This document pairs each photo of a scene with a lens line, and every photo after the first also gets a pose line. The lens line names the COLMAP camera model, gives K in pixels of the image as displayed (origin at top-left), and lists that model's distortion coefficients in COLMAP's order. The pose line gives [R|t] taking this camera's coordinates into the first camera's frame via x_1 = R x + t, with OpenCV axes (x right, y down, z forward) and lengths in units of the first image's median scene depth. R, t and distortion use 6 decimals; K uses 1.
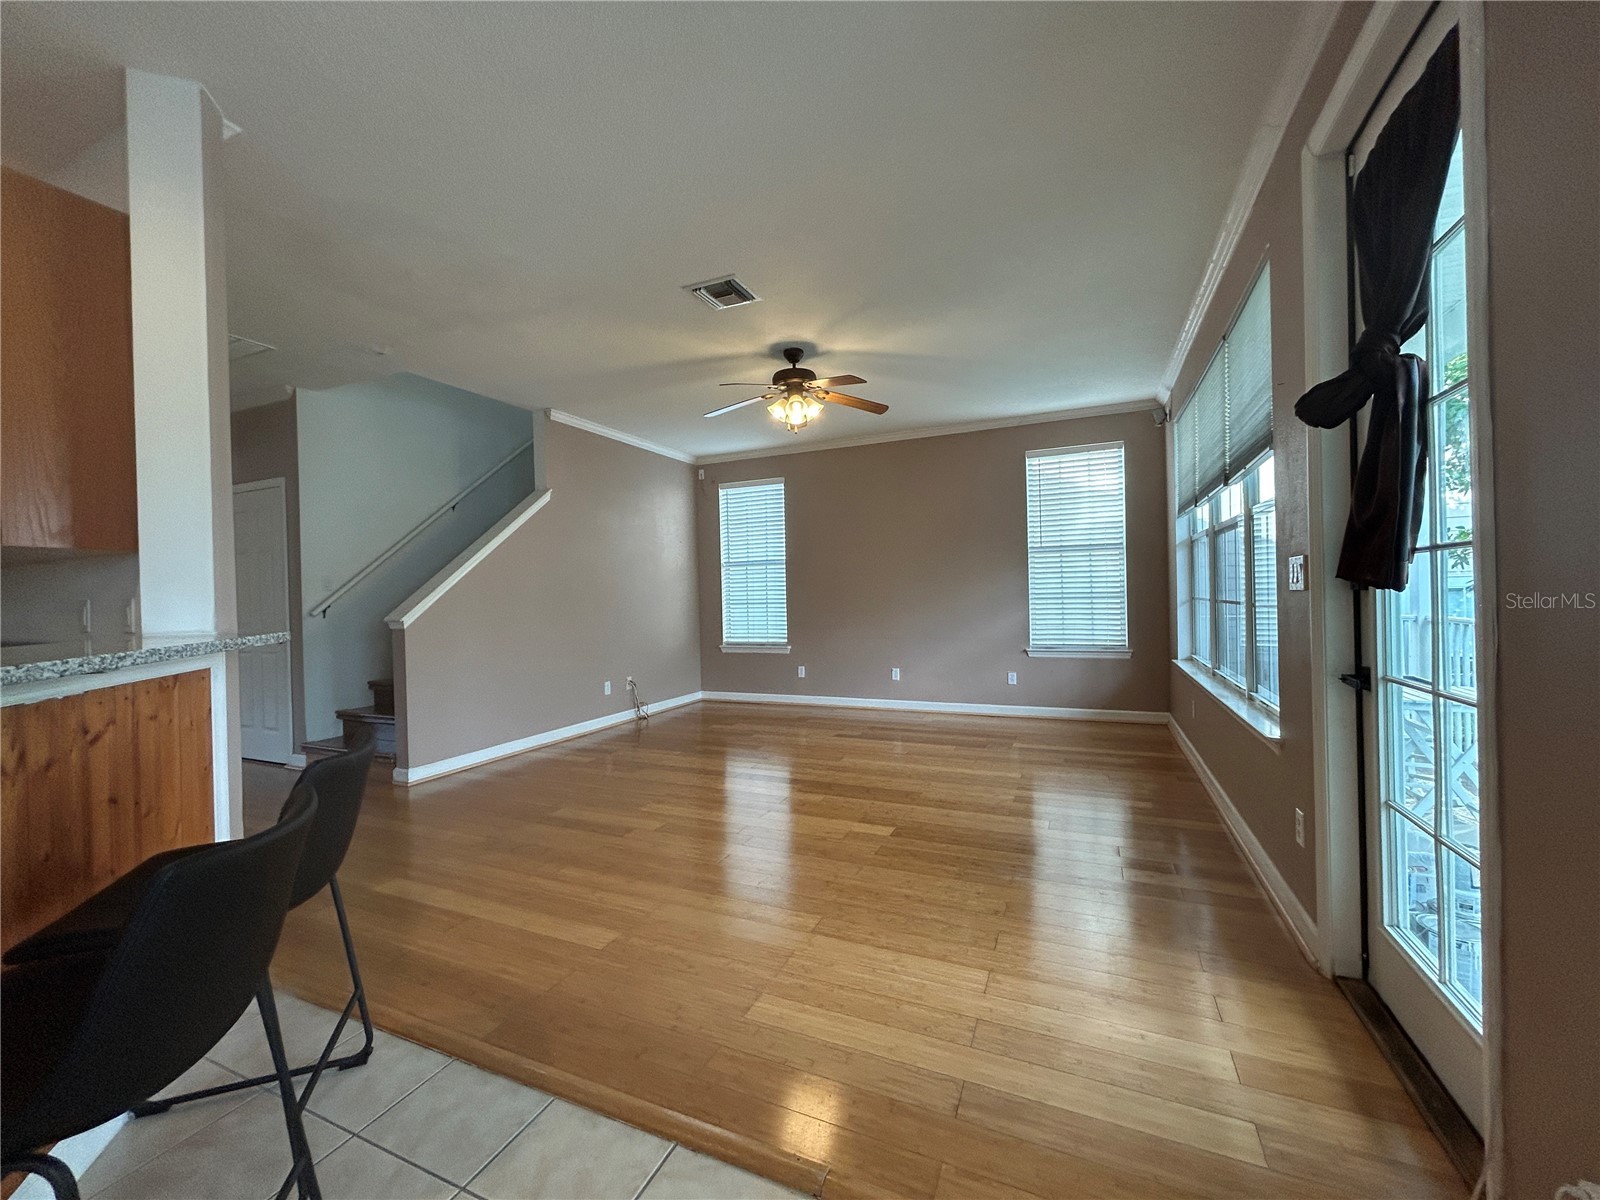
lens RADIAL K [[643.8, 0, 796.2], [0, 643.8, 599.0], [0, 0, 1]] dist [0.000705, 0.000970]
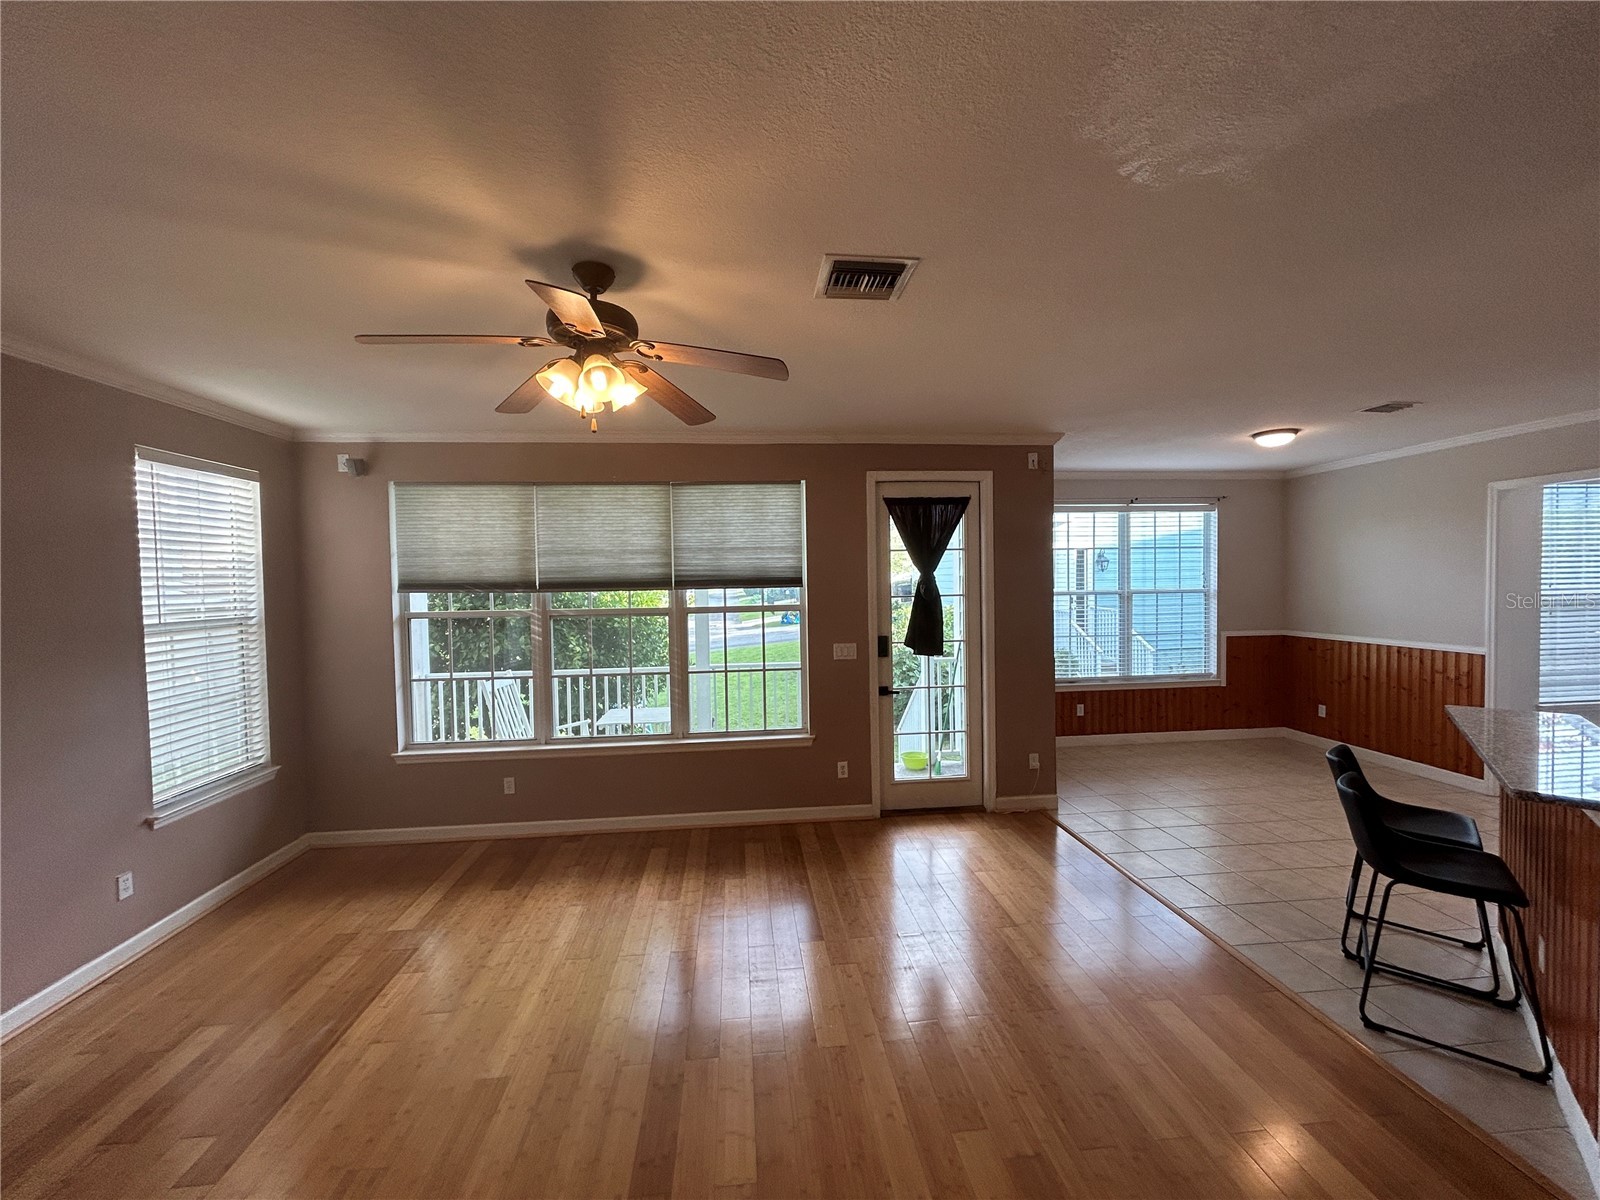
lens RADIAL K [[643.8, 0, 796.2], [0, 643.8, 599.0], [0, 0, 1]] dist [0.000705, 0.000970]
pose [[-0.493910, 0.005388, 0.869496, -0.389857], [0.036839, 0.999213, 0.014734, -0.096089], [-0.868732, 0.039308, -0.493720, 0.839607]]
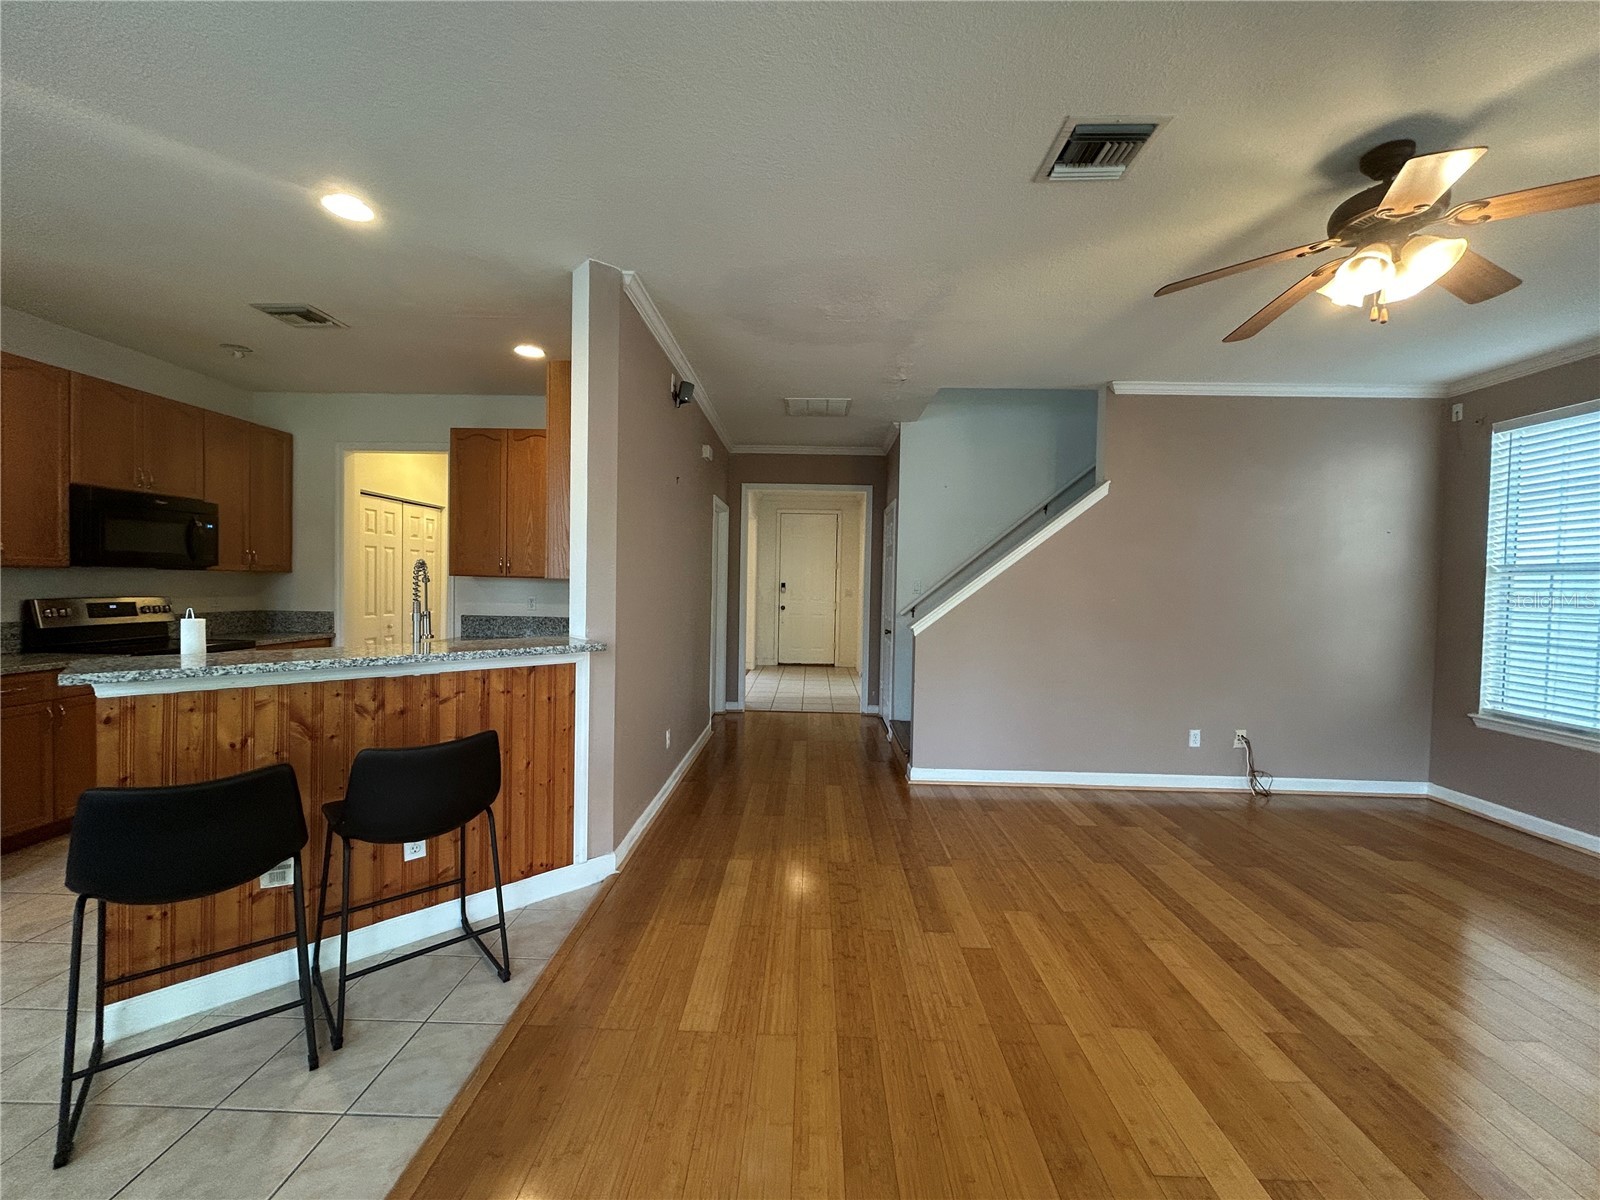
lens RADIAL K [[643.8, 0, 796.2], [0, 643.8, 599.0], [0, 0, 1]] dist [0.000705, 0.000970]
pose [[0.384708, 0.056767, -0.921291, 0.217681], [-0.035176, 0.998284, 0.046823, -0.043121], [0.922368, 0.014394, 0.386044, 0.306416]]
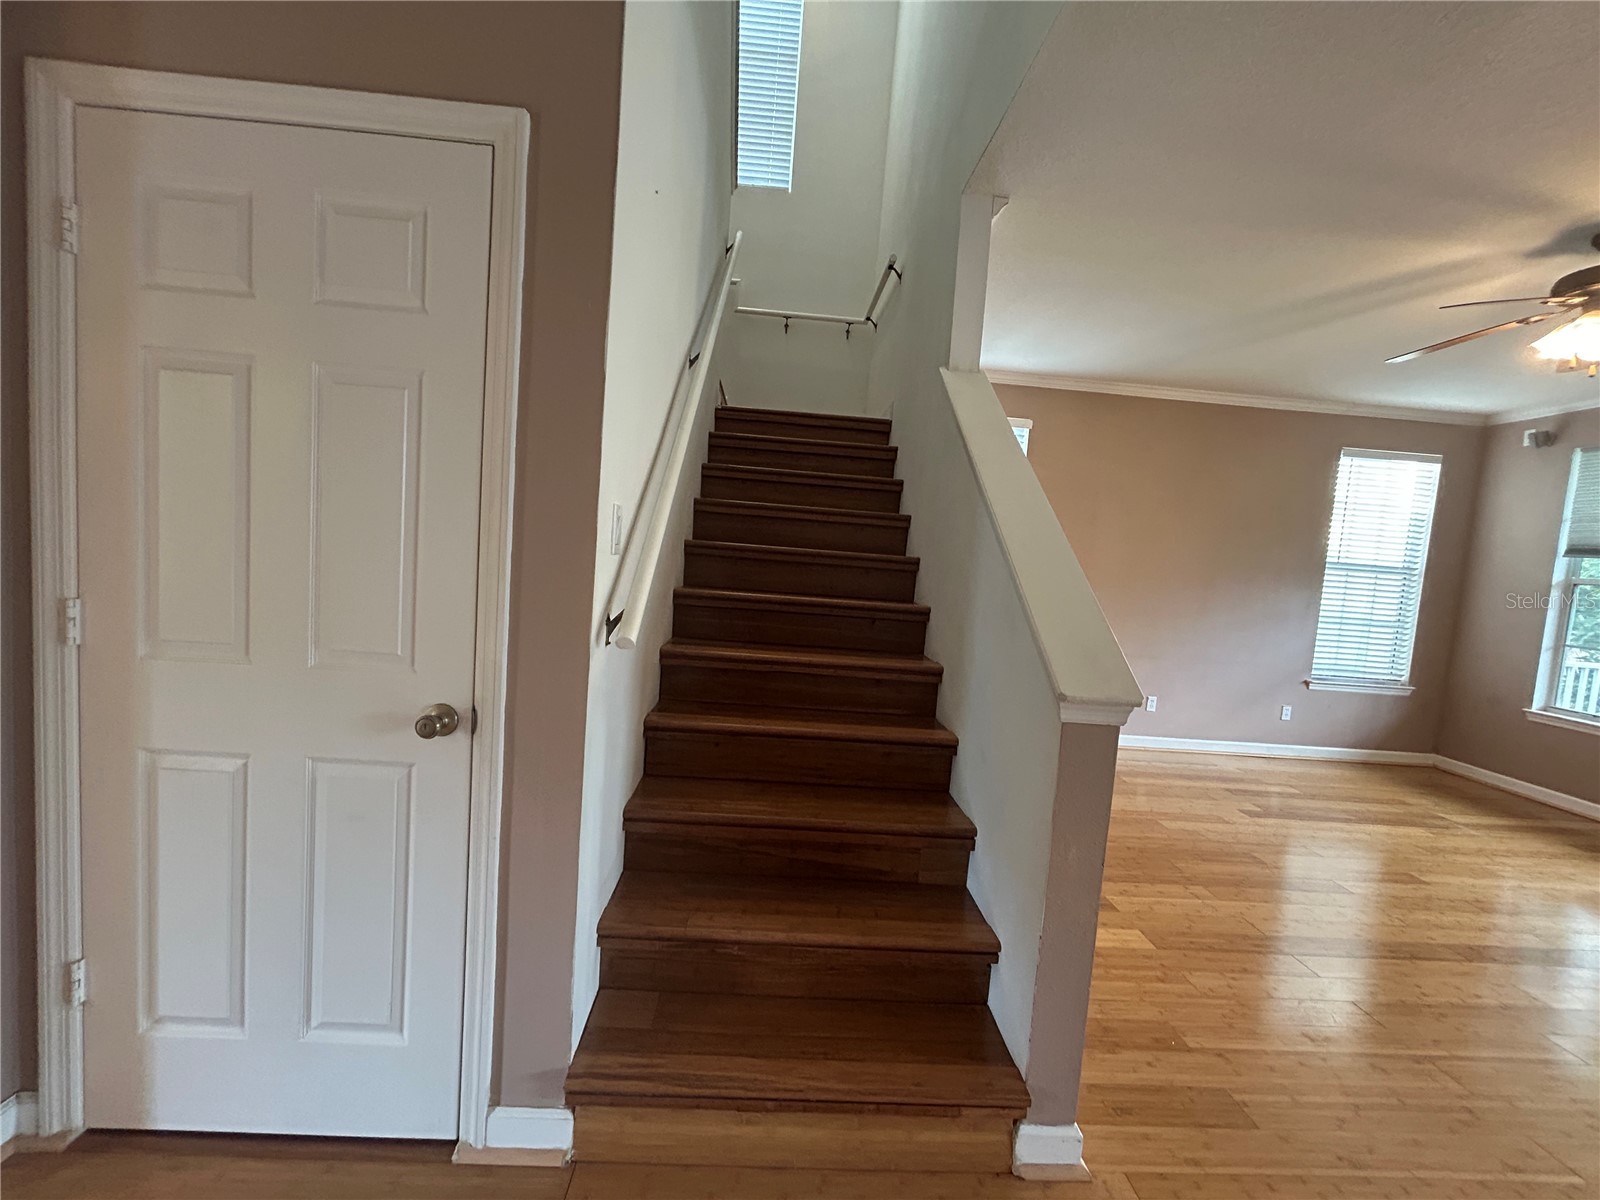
lens RADIAL K [[641.5, 0, 797.1], [0, 641.5, 598.0], [0, 0, 1]] dist [0.000203, 0.000356]
pose [[0.888770, 0.057041, 0.454790, -0.678198], [-0.092262, 0.994181, 0.055609, -0.016608], [-0.448971, -0.091384, 0.888861, 0.589738]]
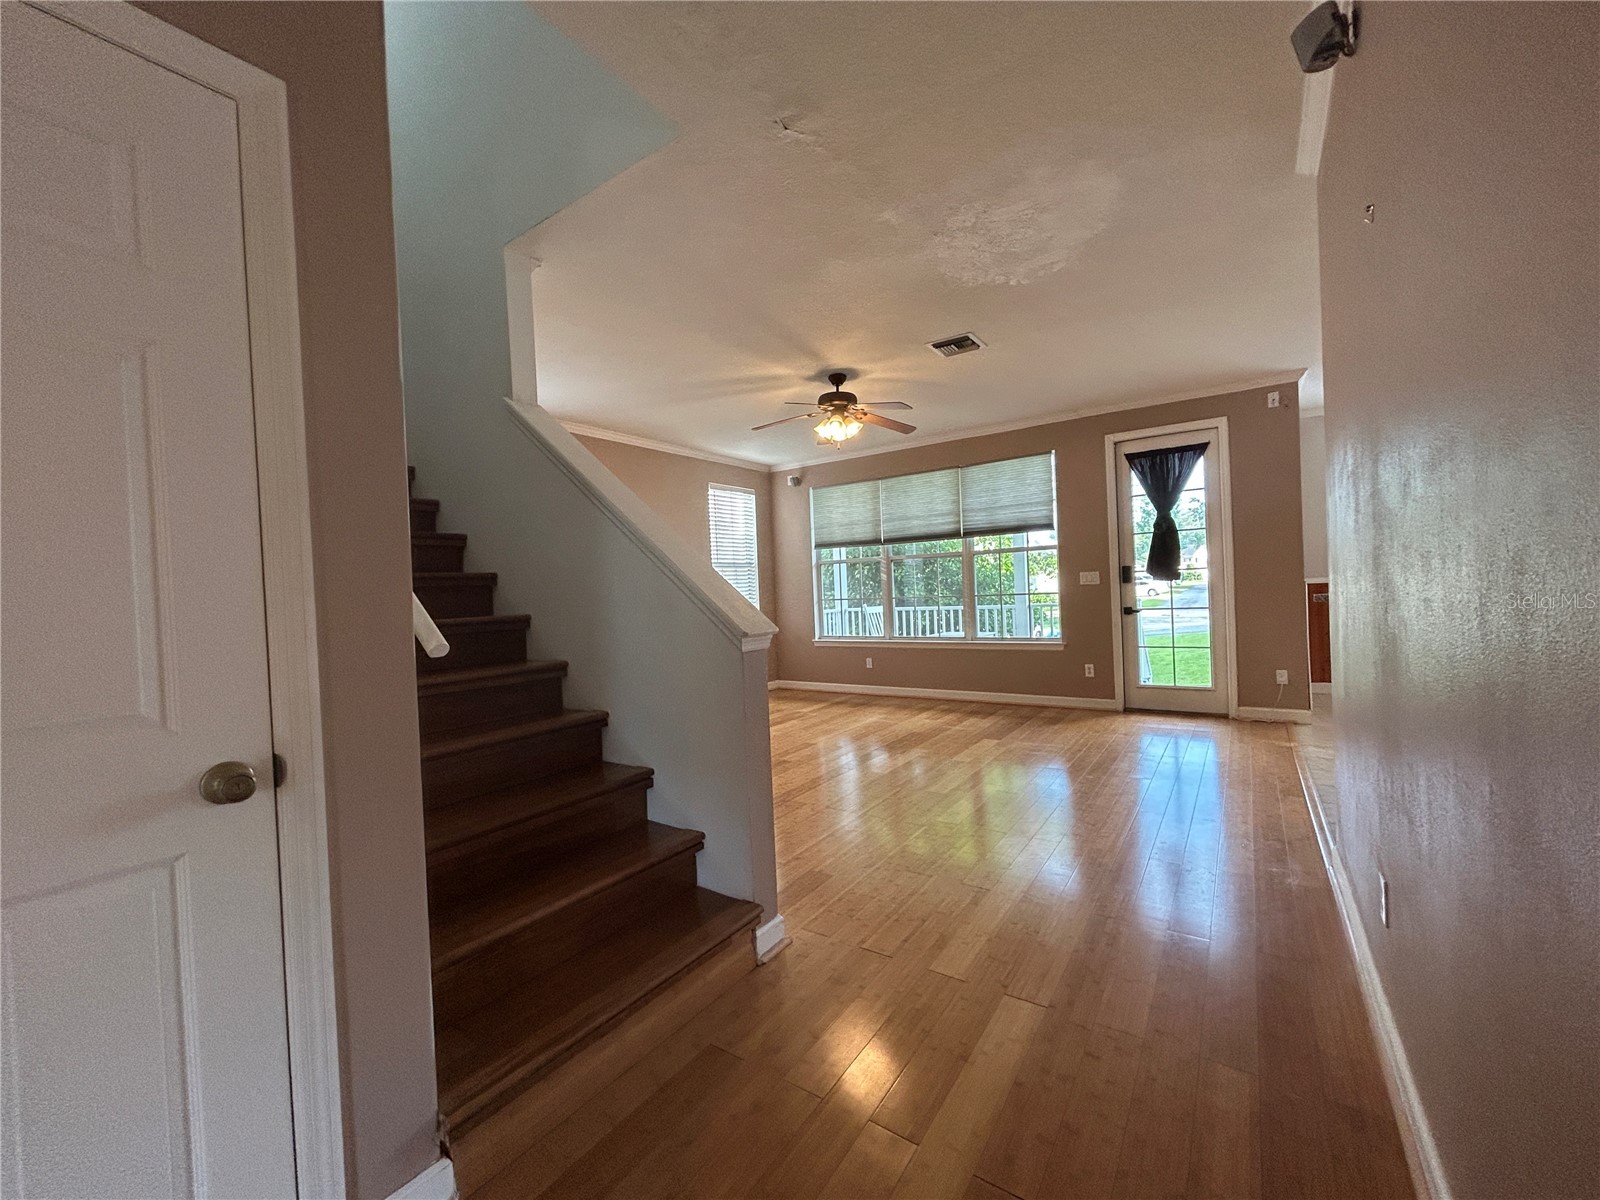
lens RADIAL K [[643.8, 0, 796.2], [0, 643.8, 599.0], [0, 0, 1]] dist [0.000705, 0.000970]
pose [[0.191479, 0.002554, 0.981493, -0.837242], [0.045611, 0.998893, -0.011497, 0.009544], [-0.980436, 0.046968, 0.191151, 0.653896]]
